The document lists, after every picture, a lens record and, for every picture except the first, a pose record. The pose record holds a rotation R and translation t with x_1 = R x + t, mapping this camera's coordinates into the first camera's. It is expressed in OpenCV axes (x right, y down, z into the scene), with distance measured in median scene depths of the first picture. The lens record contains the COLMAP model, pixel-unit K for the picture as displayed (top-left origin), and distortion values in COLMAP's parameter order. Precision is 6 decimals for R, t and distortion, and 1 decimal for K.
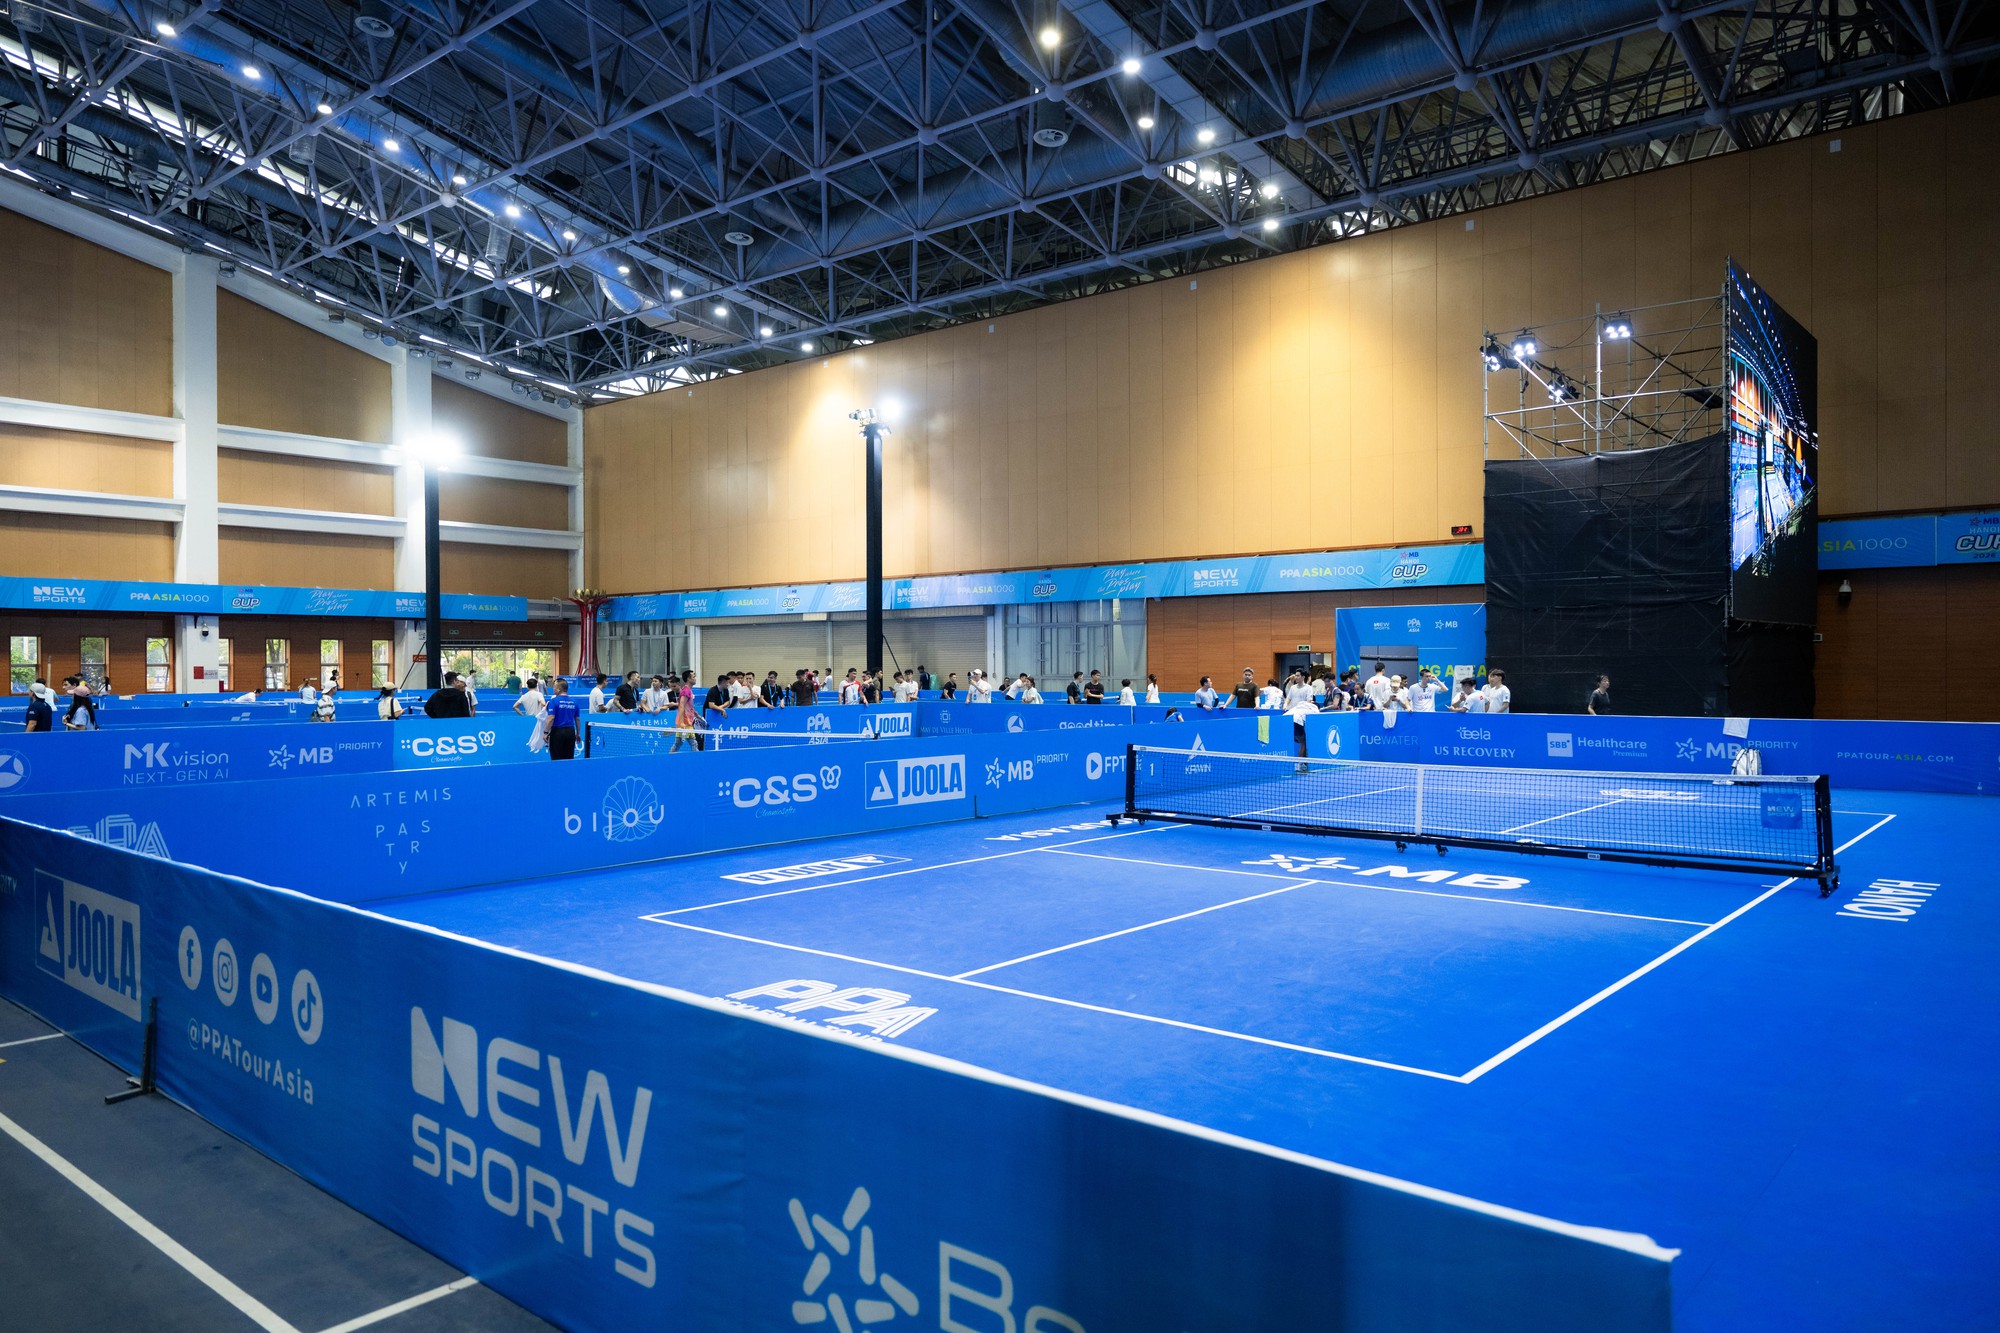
lens RADIAL K [[1331.1, 0, 1009.2], [0, 1331.1, 660.5], [0, 0, 1]] dist [-0.001078, 0.002824]
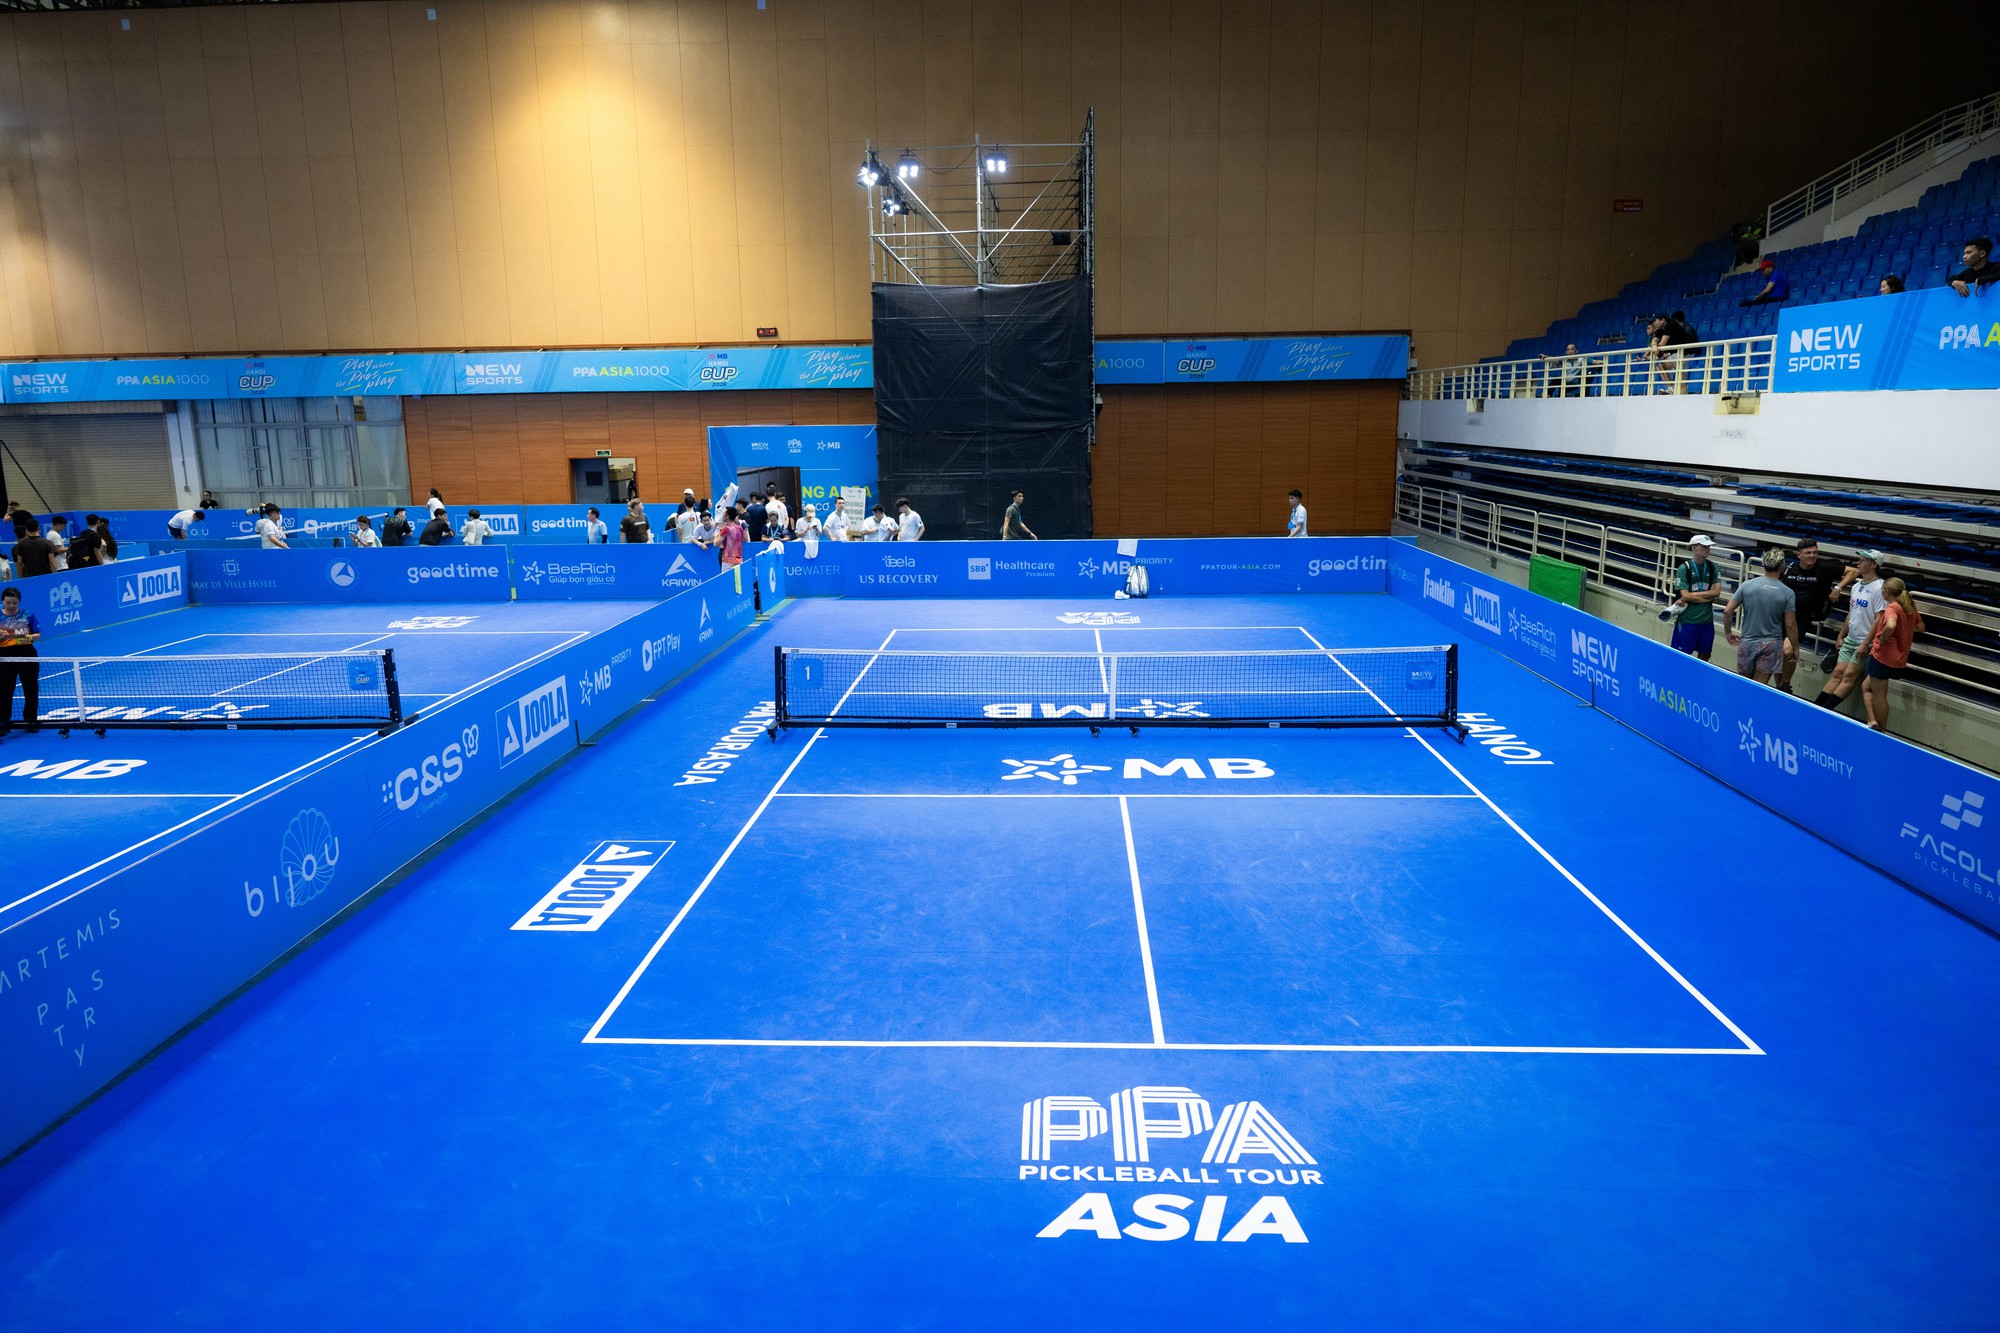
lens RADIAL K [[1331.1, 0, 974.7], [0, 1331.1, 651.5], [0, 0, 1]] dist [-0.001078, 0.002824]
pose [[0.799204, -0.117390, 0.589485, -0.129095], [0.010255, 0.983263, 0.181903, -0.037298], [-0.600972, -0.139333, 0.787032, 0.082165]]
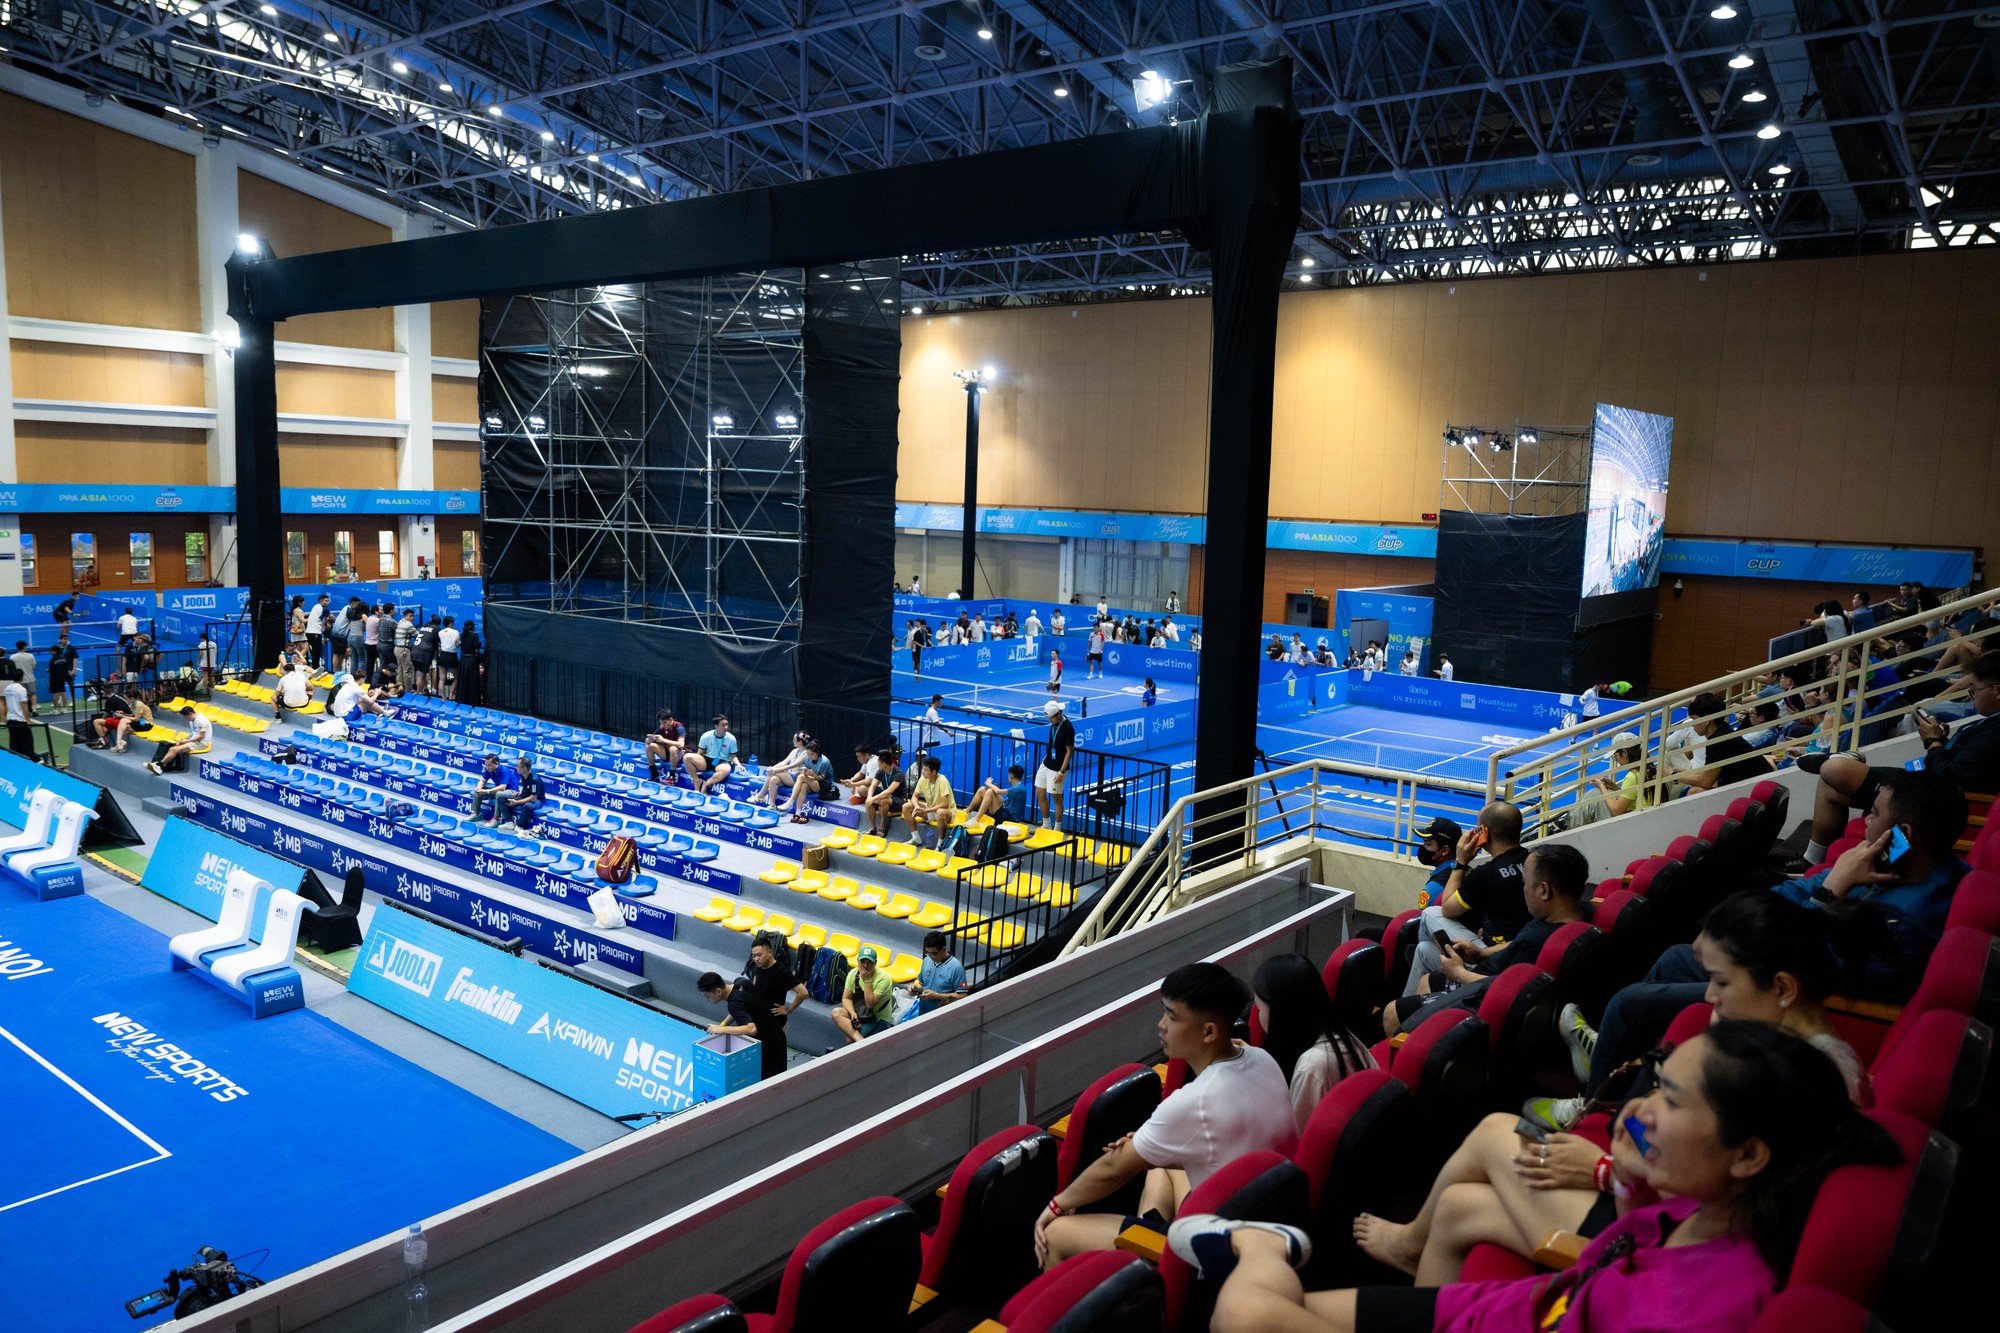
lens RADIAL K [[1421.3, 0, 1005.8], [0, 1421.3, 669.8], [0, 0, 1]] dist [-0.002468, -0.005808]
pose [[0.998946, 0.032991, 0.031920, -0.122073], [-0.037049, 0.989977, 0.136279, -0.109043], [-0.027104, -0.137318, 0.990156, -0.407633]]
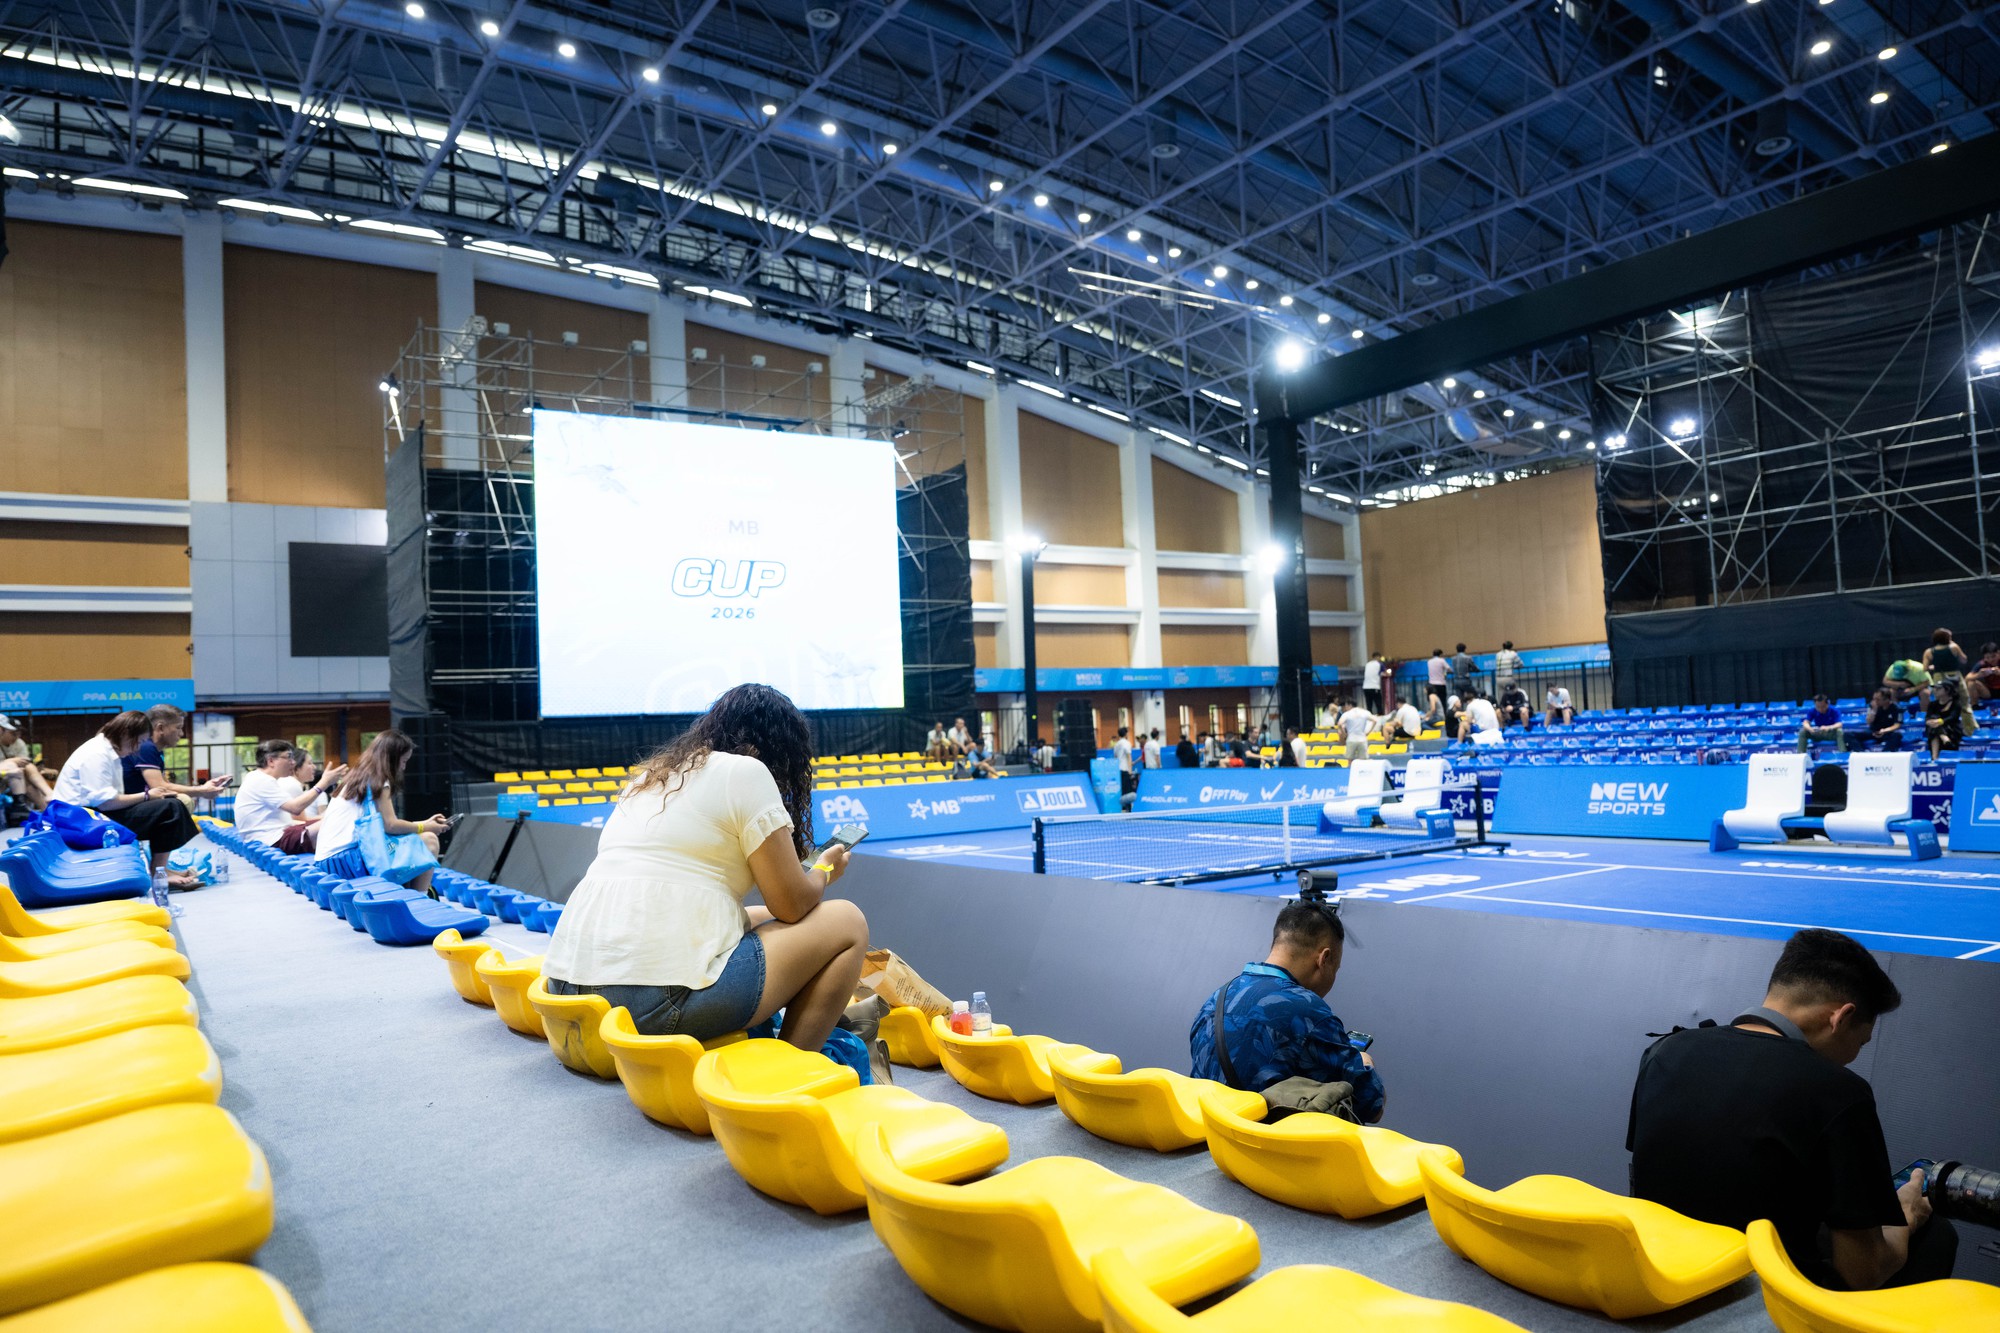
lens RADIAL K [[1331.1, 0, 1001.3], [0, 1331.1, 685.9], [0, 0, 1]] dist [-0.001078, 0.002824]
pose [[0.956806, -0.050104, -0.286378, -0.431747], [0.043329, 0.998612, -0.029950, -0.004292], [0.287481, 0.016248, 0.957649, -0.442621]]
